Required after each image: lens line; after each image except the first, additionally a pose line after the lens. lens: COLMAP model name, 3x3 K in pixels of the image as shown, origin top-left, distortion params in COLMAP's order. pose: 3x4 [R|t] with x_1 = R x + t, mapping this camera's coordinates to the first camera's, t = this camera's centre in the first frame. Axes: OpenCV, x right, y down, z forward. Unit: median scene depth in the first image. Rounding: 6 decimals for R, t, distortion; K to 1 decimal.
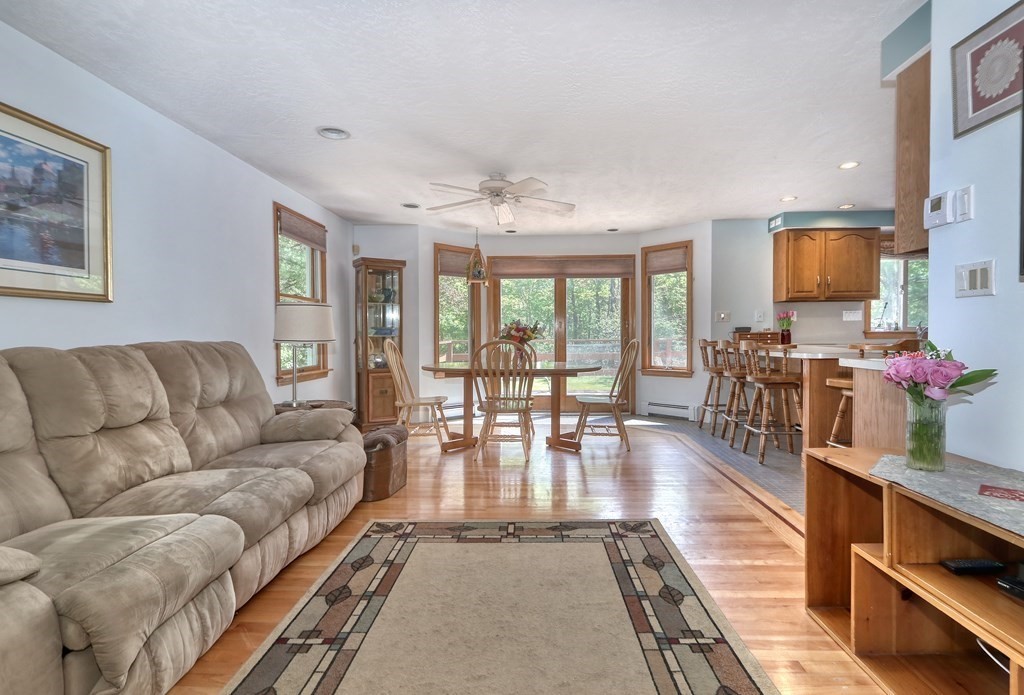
lens RADIAL K [[529.7, 0, 513.7], [0, 529.7, 342.4], [0, 0, 1]] dist [0.002575, 0.000284]
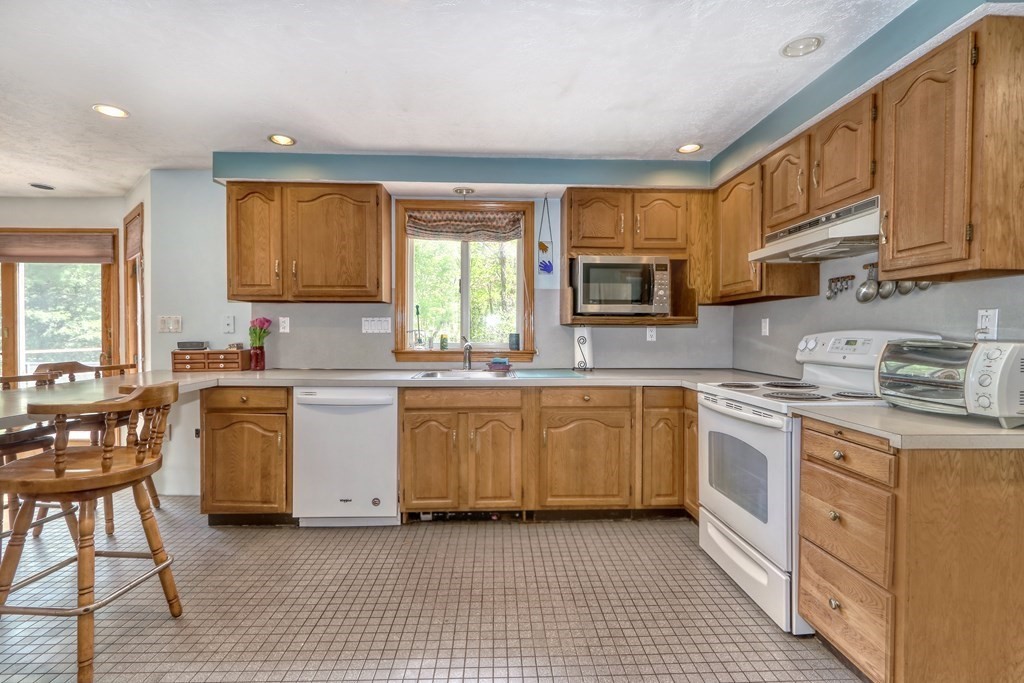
lens RADIAL K [[468.8, 0, 509.8], [0, 468.8, 340.2], [0, 0, 1]] dist [0.013353, -0.001352]
pose [[0.998647, 0.009160, 0.051183, 0.815558], [-0.009168, 0.999958, -0.000083, -0.035503], [-0.051182, -0.000386, 0.998689, 0.446466]]
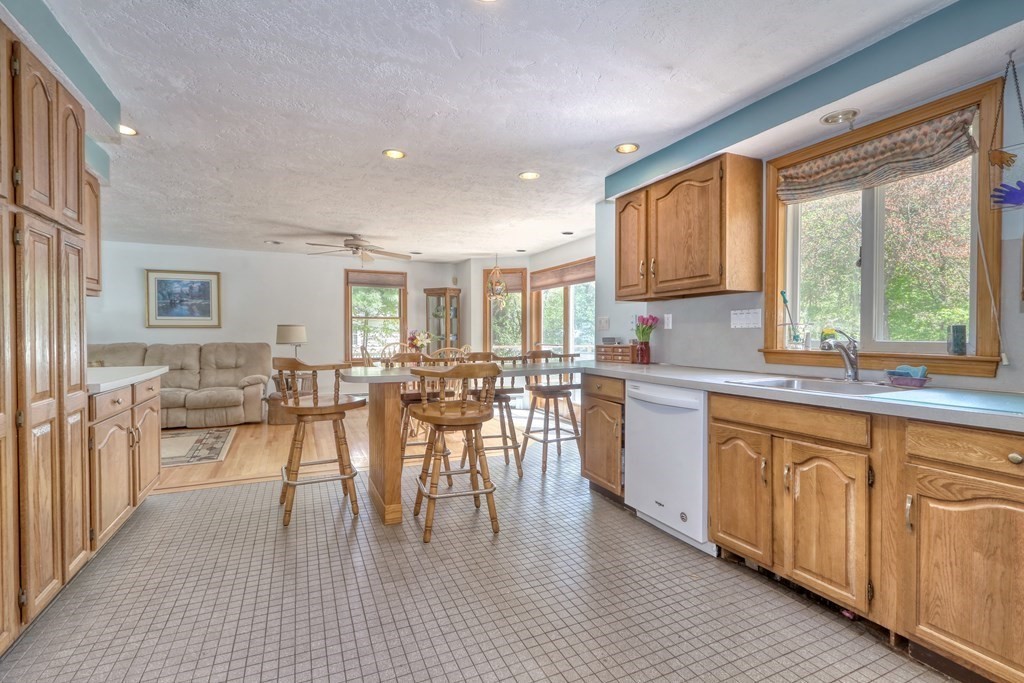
lens RADIAL K [[468.8, 0, 510.5], [0, 468.8, 338.9], [0, 0, 1]] dist [0.013353, -0.001352]
pose [[0.443876, 0.017180, -0.895923, 1.019202], [-0.016540, 0.999803, 0.010977, -0.033027], [0.895935, 0.009946, 0.444073, 0.603414]]
